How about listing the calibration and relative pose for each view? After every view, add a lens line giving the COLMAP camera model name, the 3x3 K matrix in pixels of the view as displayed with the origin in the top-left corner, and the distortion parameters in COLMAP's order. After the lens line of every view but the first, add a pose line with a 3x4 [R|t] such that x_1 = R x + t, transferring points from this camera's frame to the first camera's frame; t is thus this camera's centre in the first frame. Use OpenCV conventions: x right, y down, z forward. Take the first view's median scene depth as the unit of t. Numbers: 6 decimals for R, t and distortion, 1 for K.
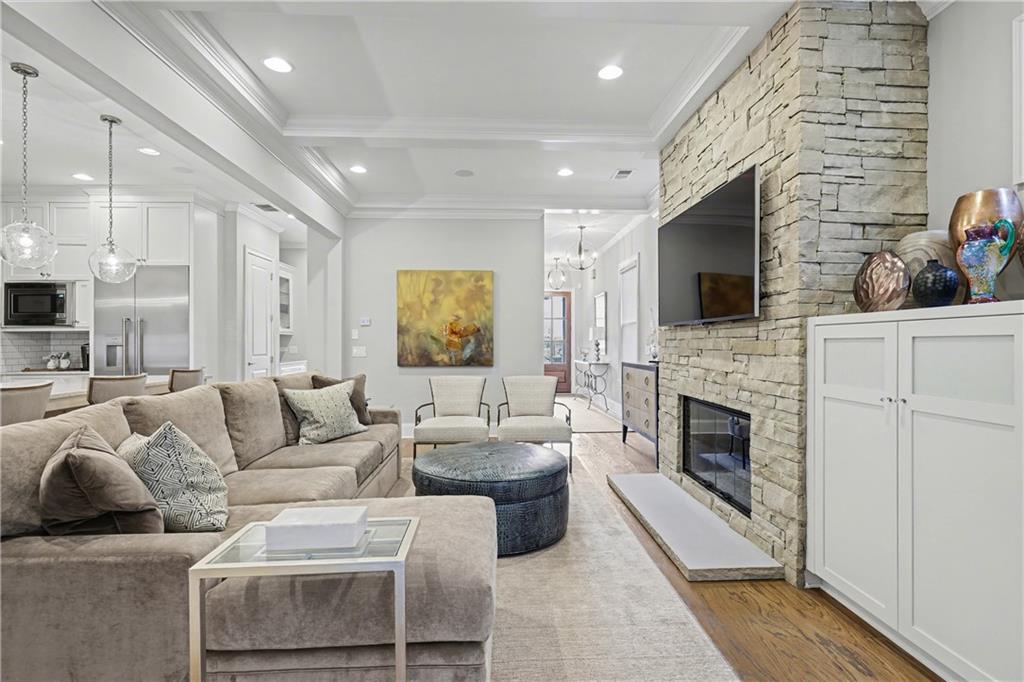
lens RADIAL K [[481.6, 0, 512.0], [0, 481.6, 341.0], [0, 0, 1]] dist [-0.000447, -0.000196]
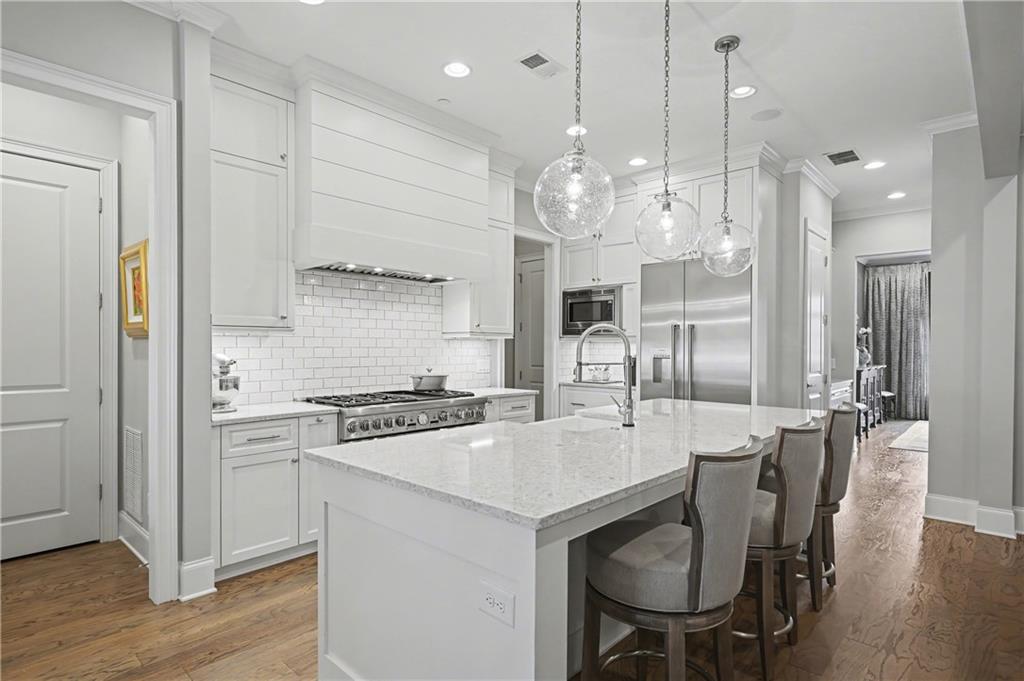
lens RADIAL K [[528.3, 0, 513.5], [0, 528.3, 349.9], [0, 0, 1]] dist [-0.001271, -0.000299]
pose [[0.699169, 0.015470, -0.714789, -0.317910], [-0.005237, 0.999850, 0.016517, -0.017479], [0.714937, -0.007805, 0.699145, 0.156950]]
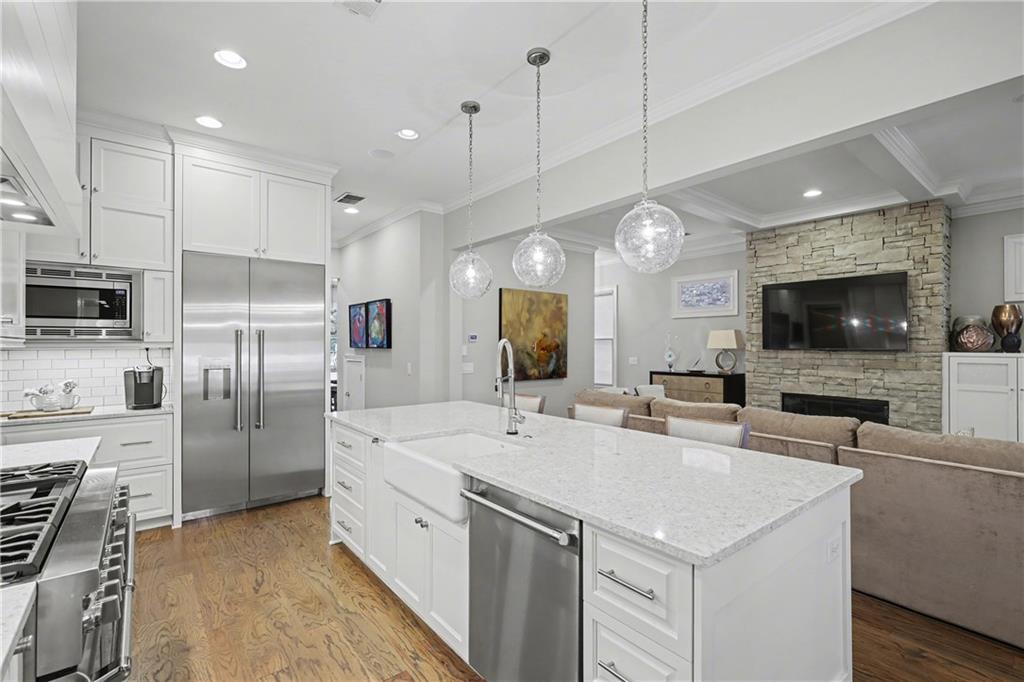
lens RADIAL K [[459.8, 0, 512.0], [0, 459.8, 341.0], [0, 0, 1]] dist [-0.002016, -0.000284]
pose [[0.804794, 0.010188, 0.593467, -0.799966], [-0.007448, 0.999947, -0.007066, -0.027038], [-0.593508, 0.001267, 0.804827, 0.196743]]
